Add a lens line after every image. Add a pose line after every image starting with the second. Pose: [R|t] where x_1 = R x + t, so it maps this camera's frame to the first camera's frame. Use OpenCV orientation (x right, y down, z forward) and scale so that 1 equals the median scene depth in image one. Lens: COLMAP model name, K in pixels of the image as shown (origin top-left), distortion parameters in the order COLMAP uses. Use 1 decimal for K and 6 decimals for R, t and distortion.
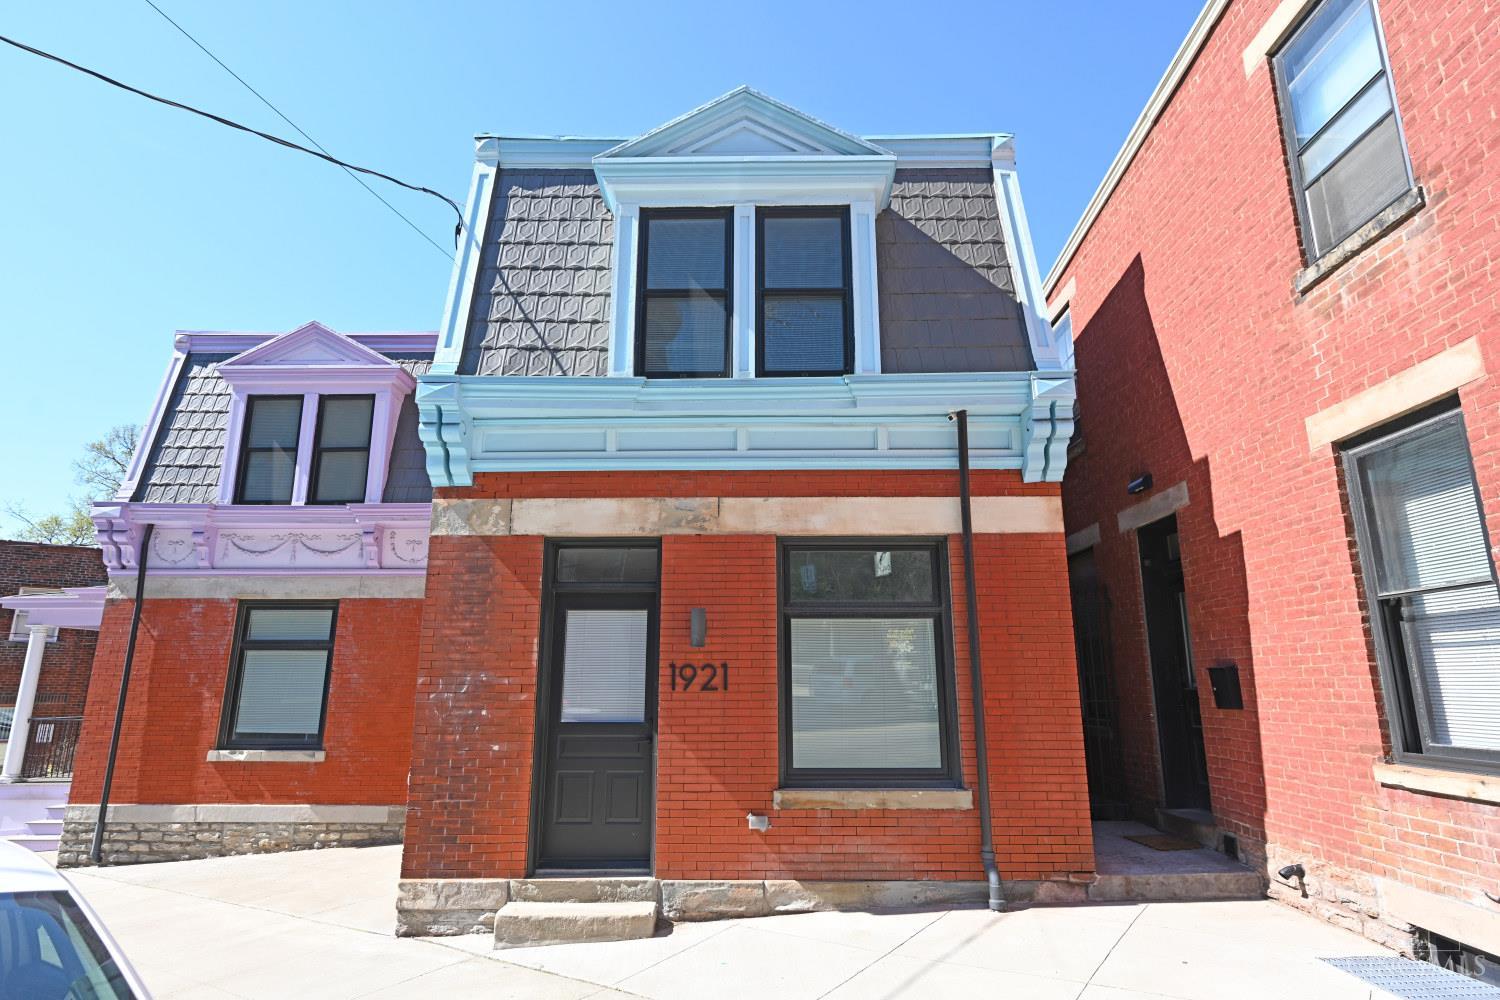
lens RADIAL K [[810.7, 0, 750.0], [0, 810.7, 500.0], [0, 0, 1]] dist [-0.004248, -0.000463]
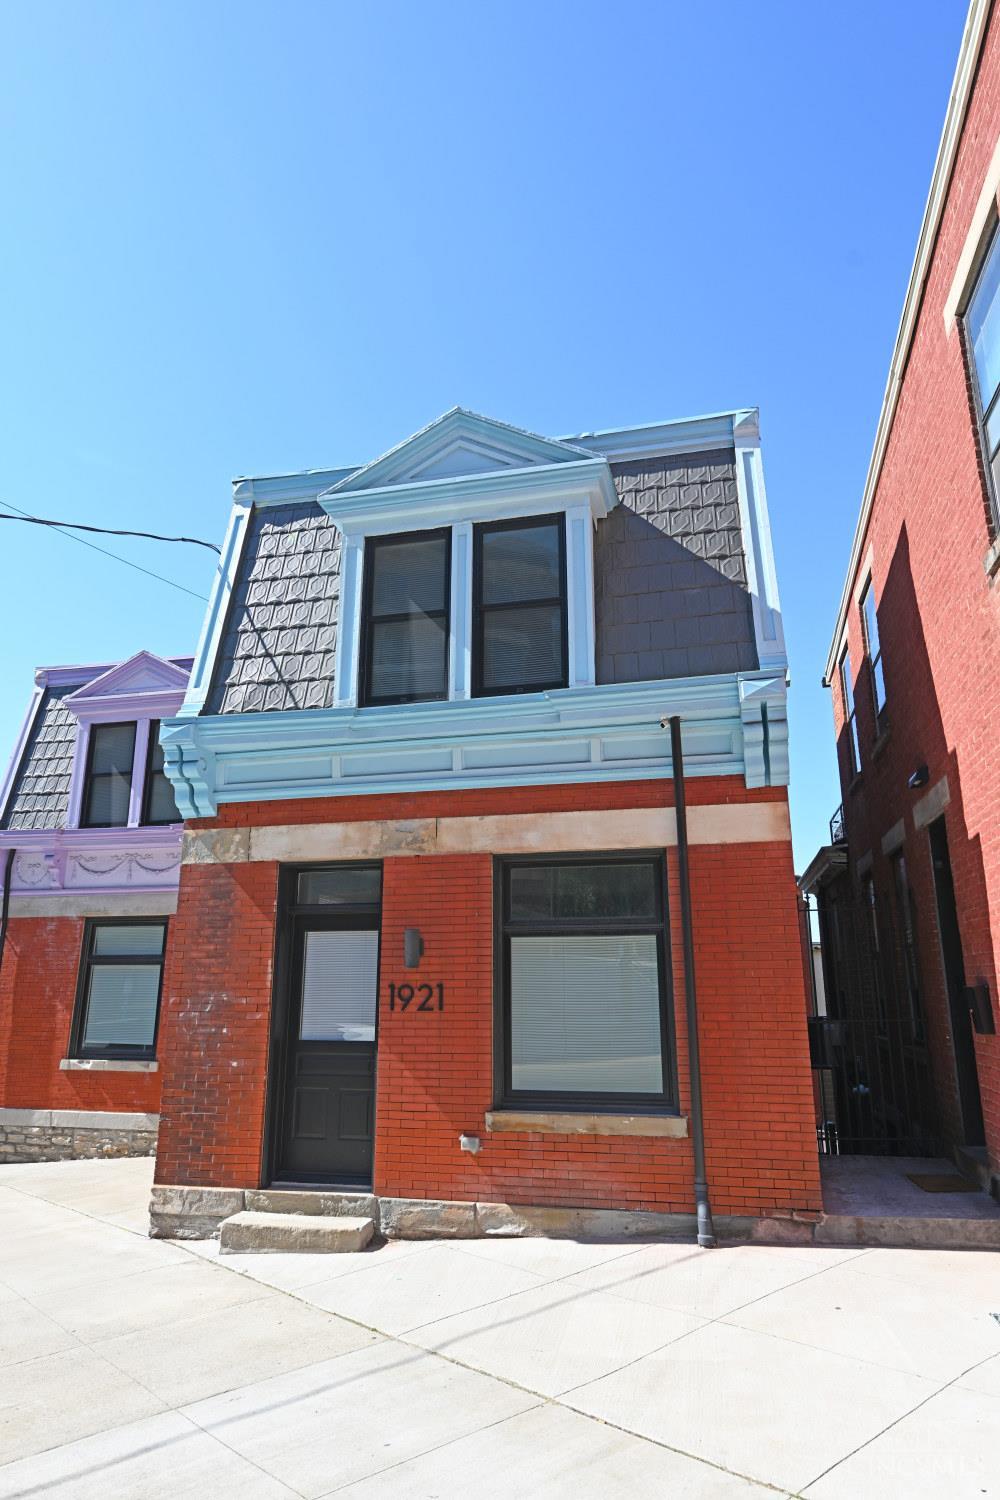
lens RADIAL K [[909.4, 0, 500.0], [0, 909.4, 750.0], [0, 0, 1]] dist [-0.006359, -0.001342]
pose [[0.974511, -0.058213, -0.216655, 0.288415], [0.051509, 0.998006, -0.036470, -0.042111], [0.218346, 0.024381, 0.975567, -0.092986]]
